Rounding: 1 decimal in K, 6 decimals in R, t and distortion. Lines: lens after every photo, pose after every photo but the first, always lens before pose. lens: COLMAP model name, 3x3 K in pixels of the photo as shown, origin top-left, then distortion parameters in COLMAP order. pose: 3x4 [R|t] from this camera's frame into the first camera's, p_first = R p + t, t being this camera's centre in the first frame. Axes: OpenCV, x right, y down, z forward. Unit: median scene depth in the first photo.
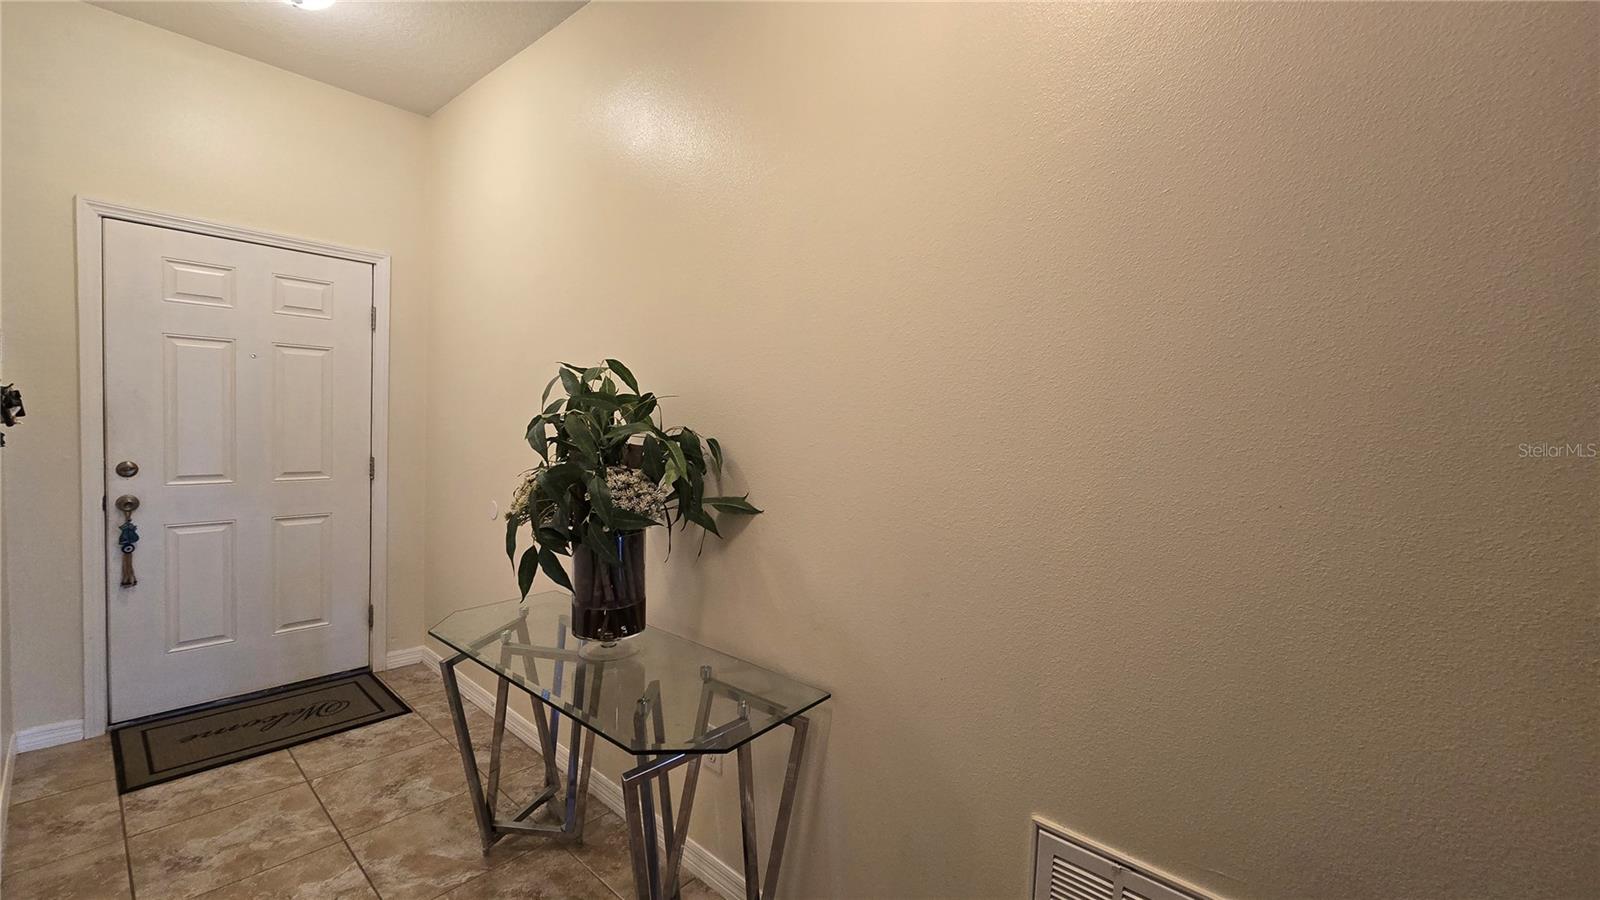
lens RADIAL K [[653.8, 0, 800.0], [0, 653.8, 450.0], [0, 0, 1]] dist [0.009918, 0.000018]
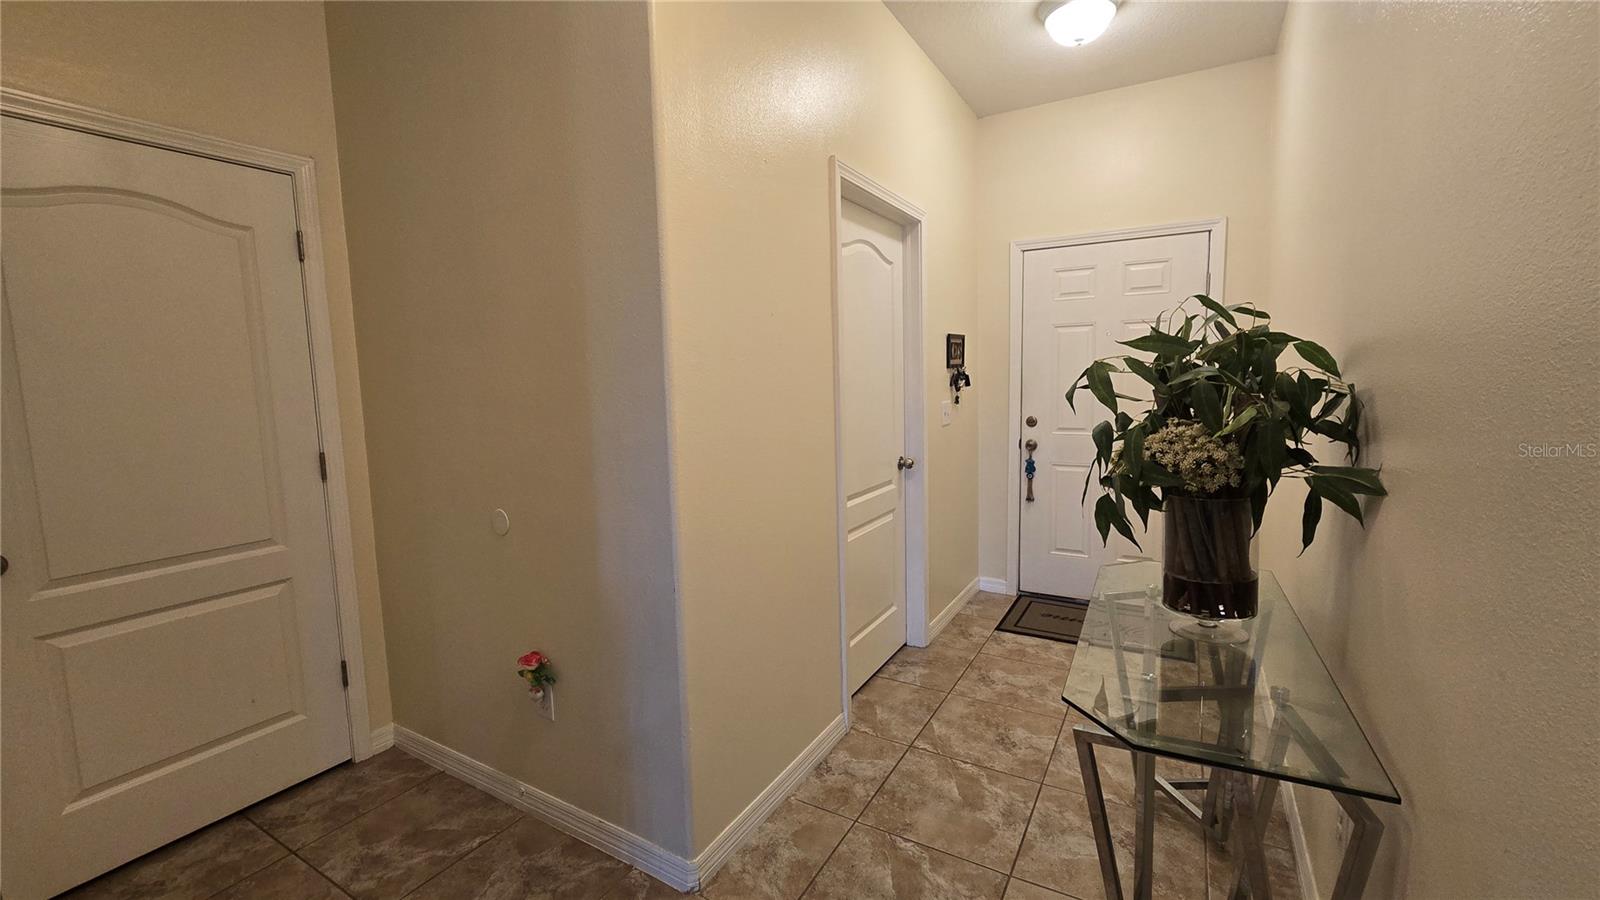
lens RADIAL K [[652.9, 0, 800.0], [0, 652.9, 450.0], [0, 0, 1]] dist [-0.007776, 0.000025]
pose [[0.205045, 0.061478, -0.976820, 0.332515], [-0.023631, 0.998045, 0.057853, 0.023371], [0.978467, 0.011221, 0.206097, 0.229528]]
